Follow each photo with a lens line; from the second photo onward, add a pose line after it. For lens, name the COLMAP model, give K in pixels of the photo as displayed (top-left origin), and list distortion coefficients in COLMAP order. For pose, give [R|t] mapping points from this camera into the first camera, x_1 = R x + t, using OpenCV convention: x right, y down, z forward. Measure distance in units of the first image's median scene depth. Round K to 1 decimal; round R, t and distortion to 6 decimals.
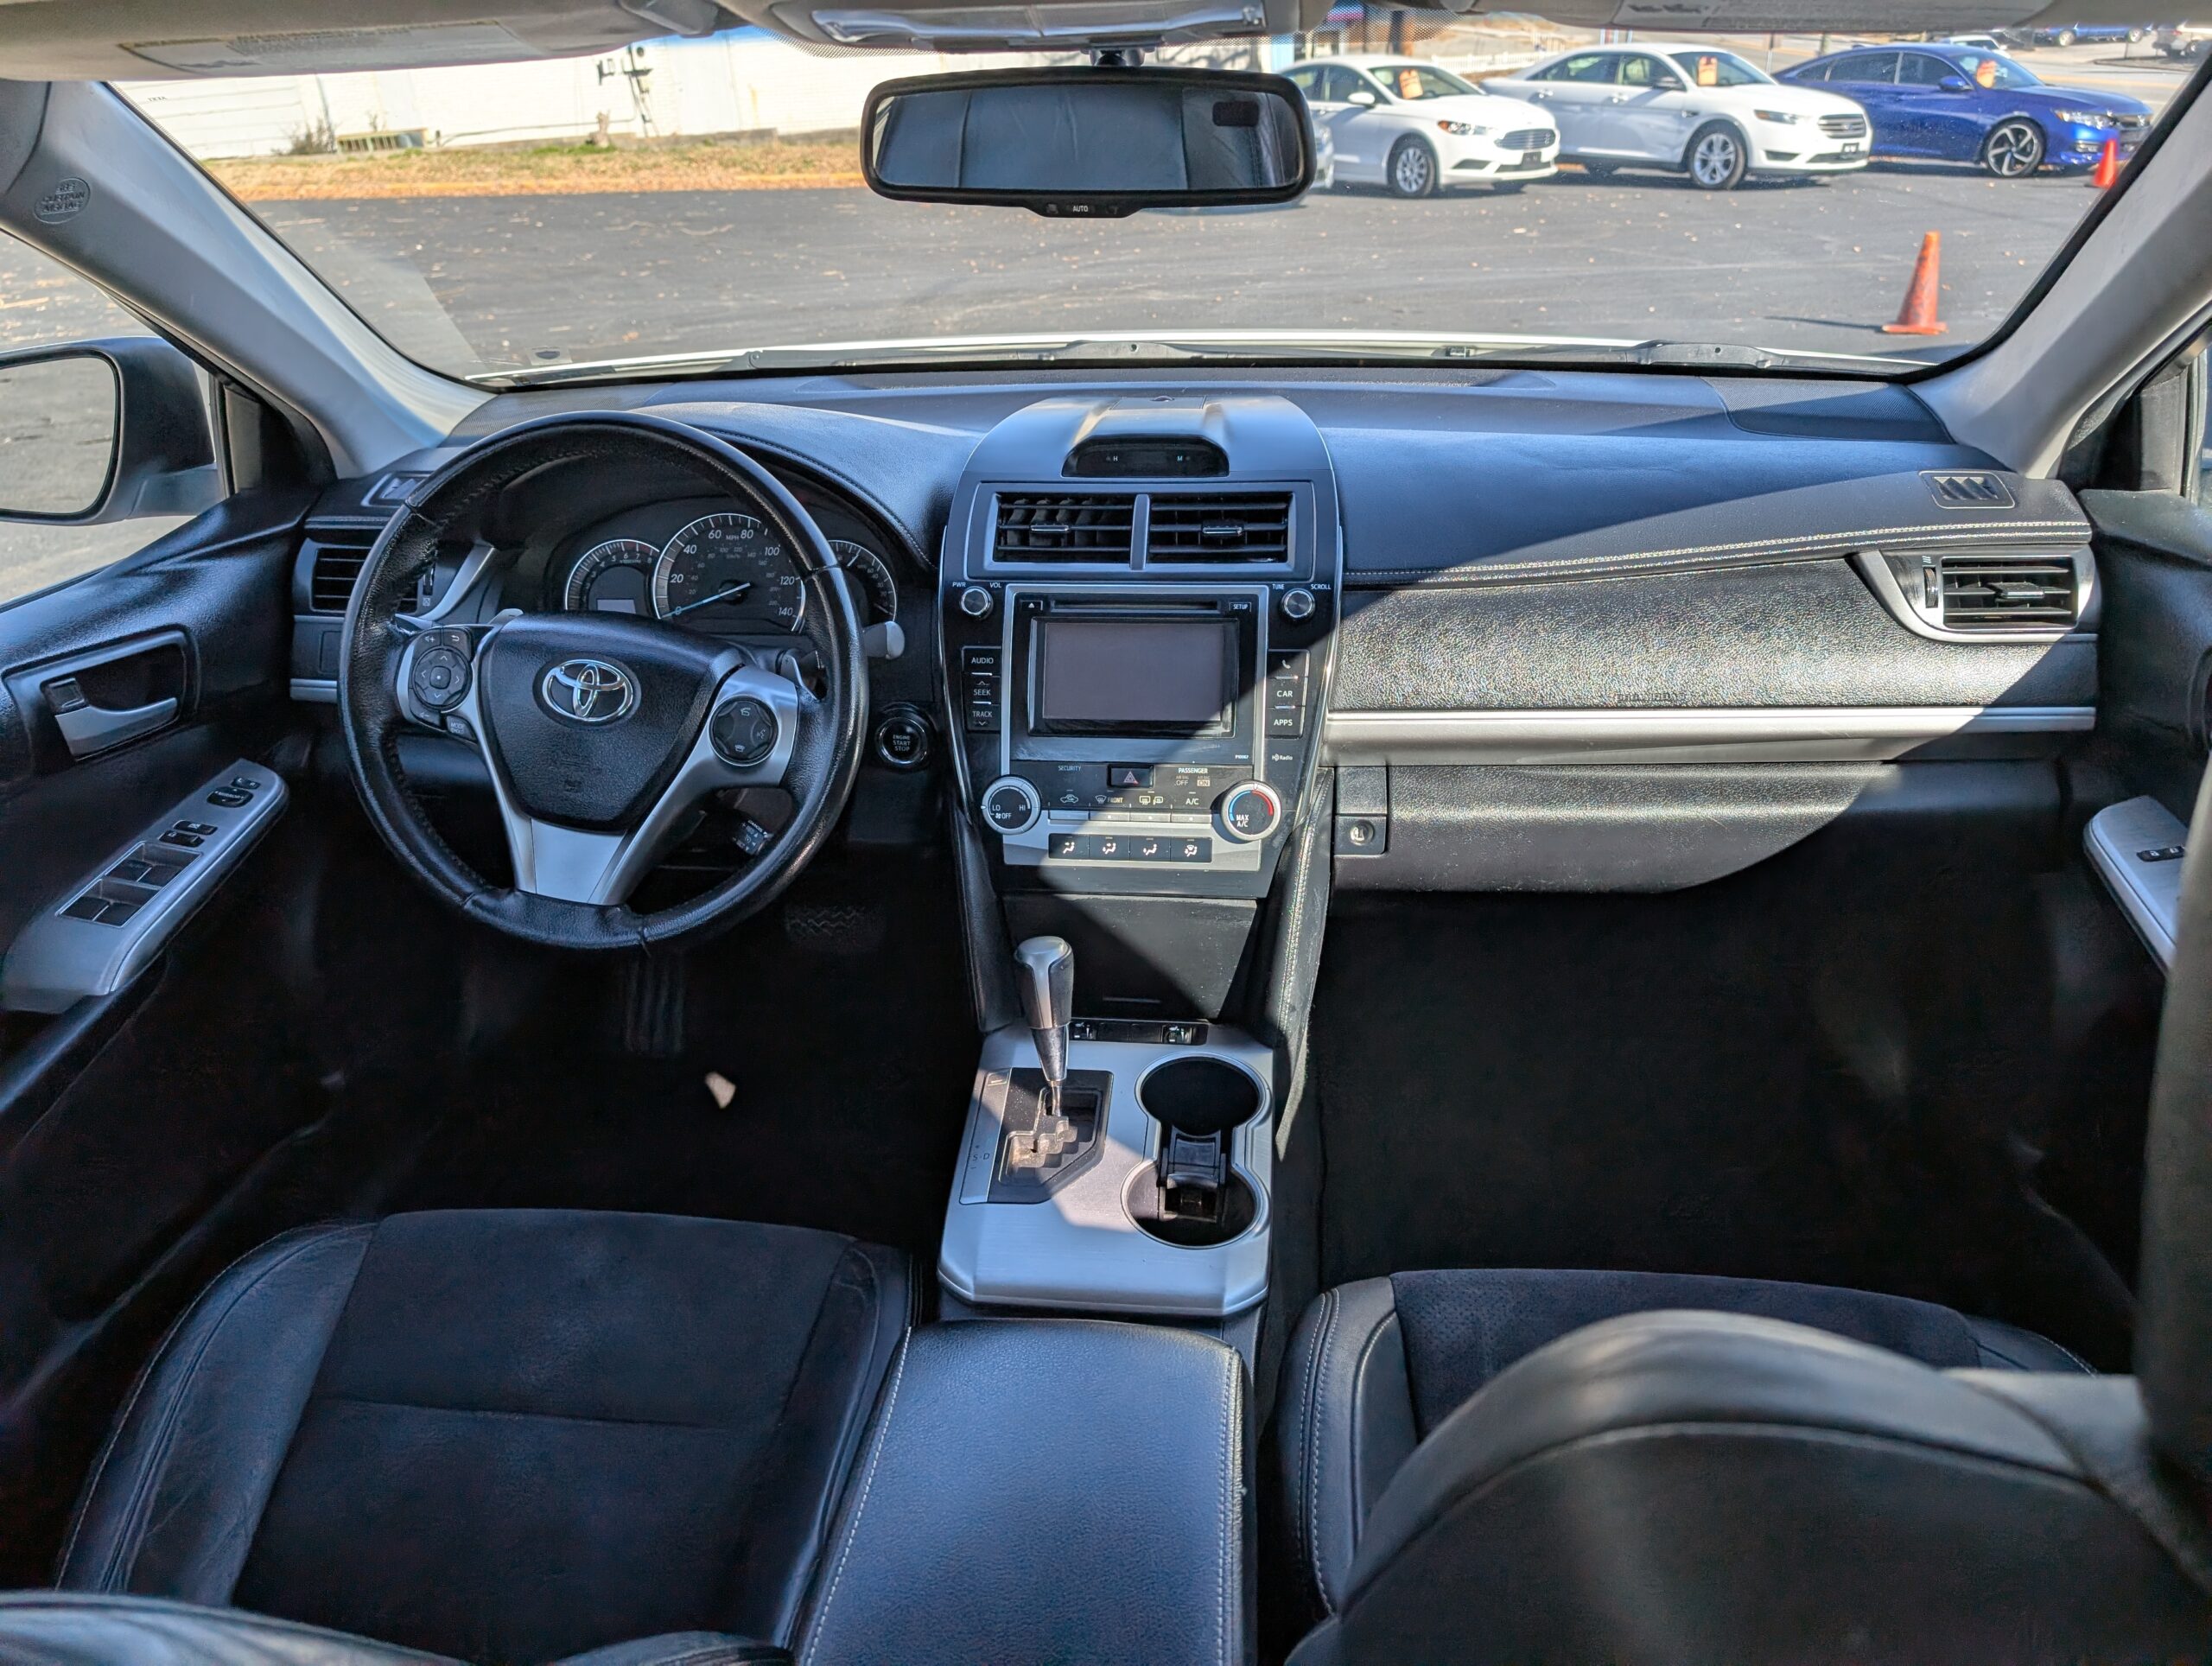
lens RADIAL K [[1592.2, 0, 1080.4], [0, 1592.2, 892.8], [0, 0, 1]] dist [0.005233, -0.009989]
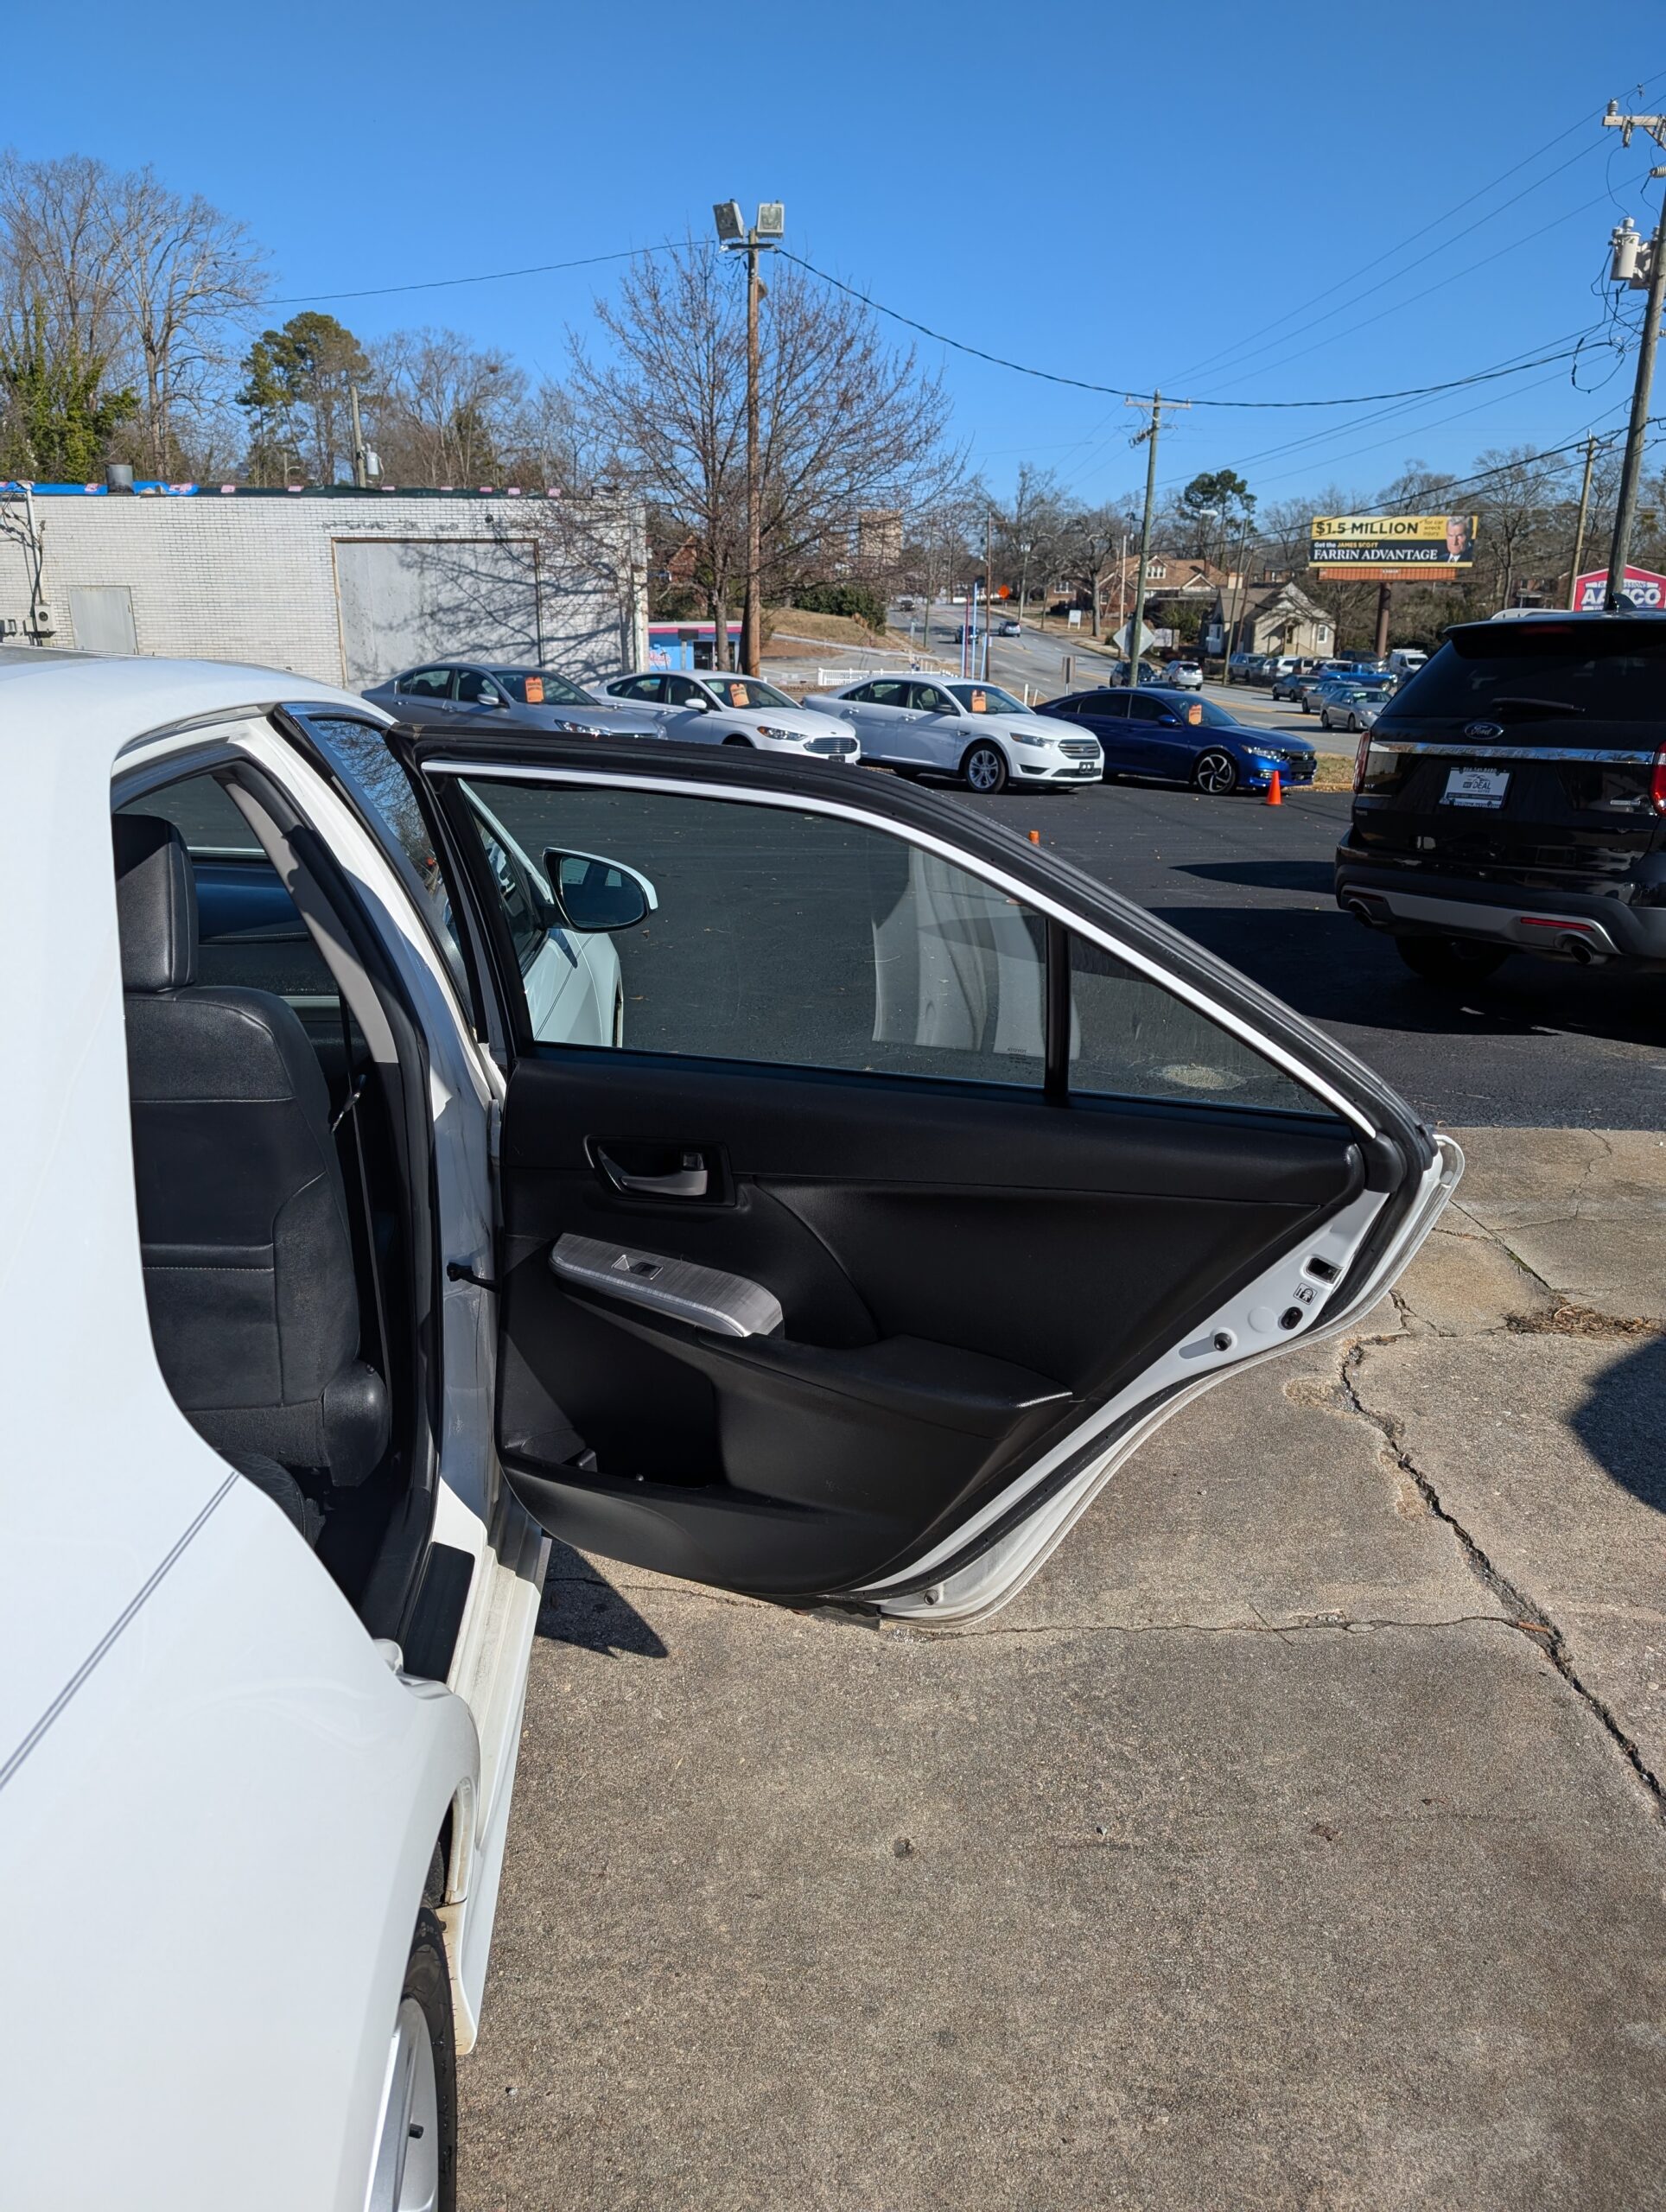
lens RADIAL K [[1598.5, 0, 837.5], [0, 1598.5, 1090.9], [0, 0, 1]] dist [0.012036, -0.001688]
pose [[0.979168, 0.012775, 0.202651, 0.045472], [0.031283, 0.976613, -0.212716, 0.037425], [-0.200629, 0.214624, 0.955868, -0.095250]]
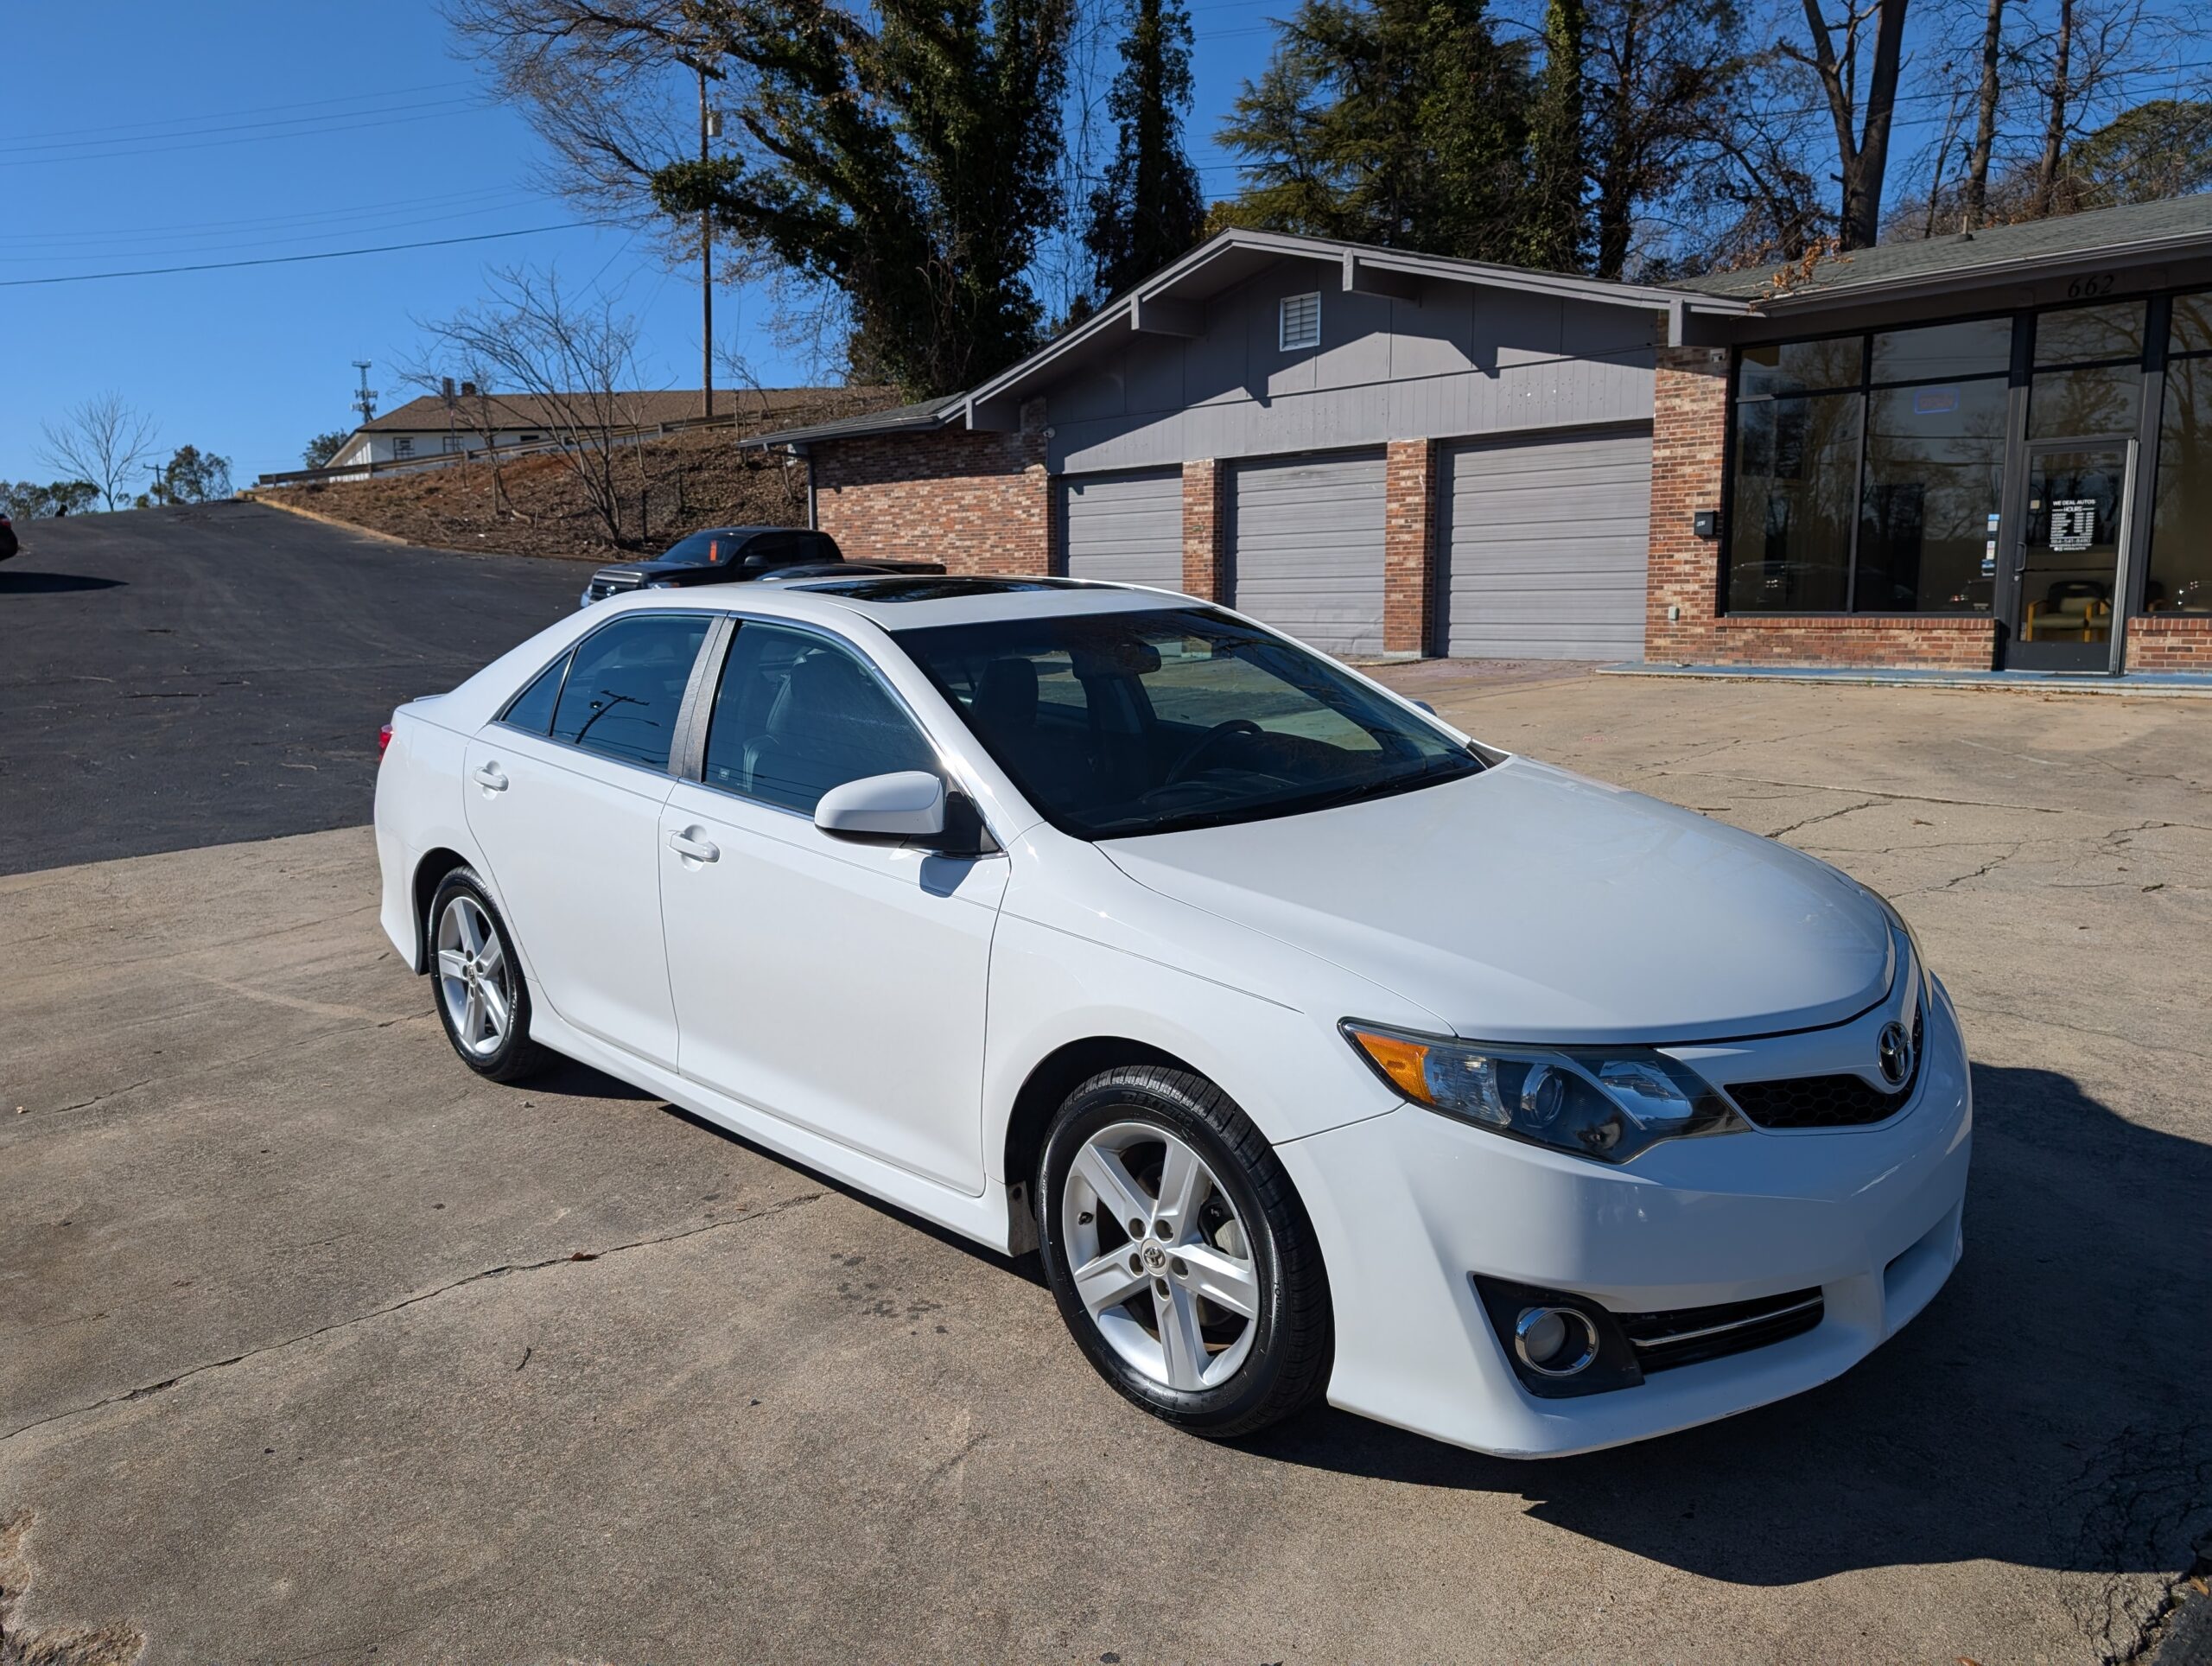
lens RADIAL K [[1588.4, 0, 1092.4], [0, 1588.4, 826.9], [0, 0, 1]] dist [0.008166, -0.003798]
pose [[-0.626220, 0.186526, -0.757005, 0.176947], [-0.335220, 0.812210, 0.477433, -0.113601], [0.703901, 0.552741, -0.446095, 0.164817]]
